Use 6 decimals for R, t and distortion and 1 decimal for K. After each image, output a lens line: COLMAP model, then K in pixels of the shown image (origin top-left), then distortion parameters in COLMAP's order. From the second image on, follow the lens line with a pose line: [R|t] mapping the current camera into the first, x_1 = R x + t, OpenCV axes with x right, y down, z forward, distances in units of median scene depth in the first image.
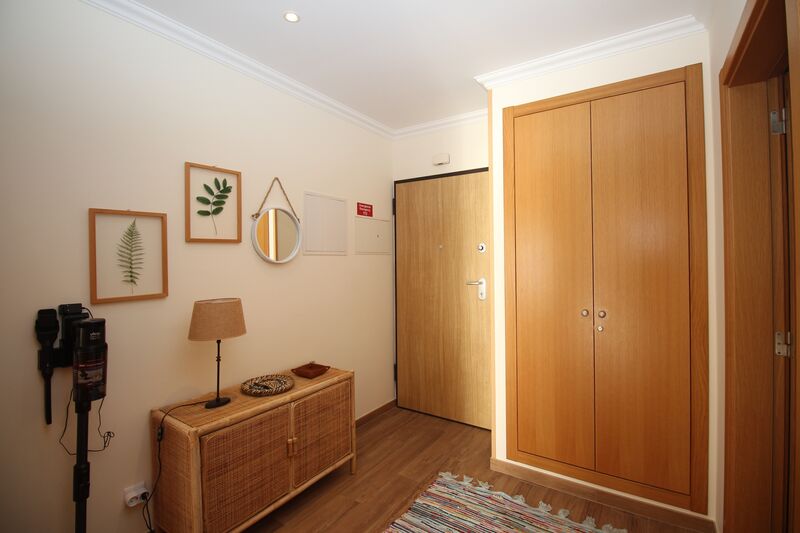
lens RADIAL K [[371.7, 0, 401.7], [0, 371.7, 261.4], [0, 0, 1]] dist [-0.005884, -0.009540]
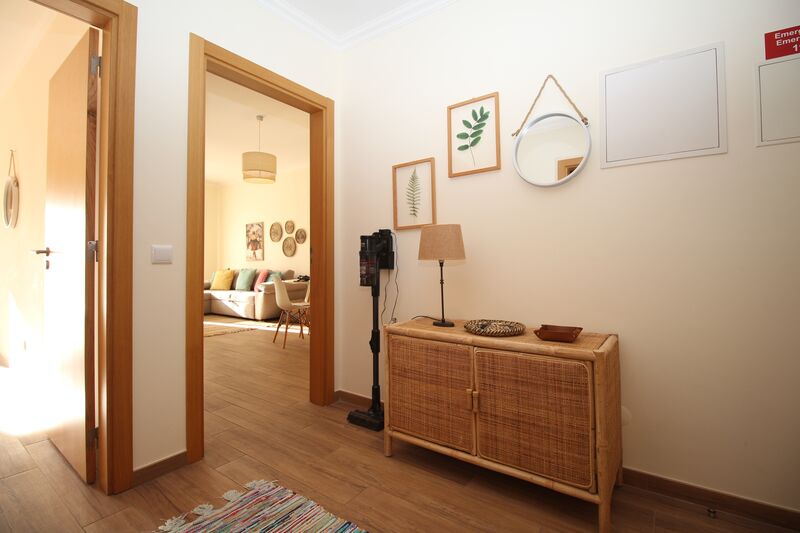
lens RADIAL K [[371.7, 0, 401.2], [0, 371.7, 259.3], [0, 0, 1]] dist [-0.005884, -0.009540]
pose [[-0.030630, 0.002209, -0.999528, 0.521324], [-0.002403, 0.999995, 0.002284, 0.183057], [0.999528, 0.002472, -0.030624, 0.850420]]
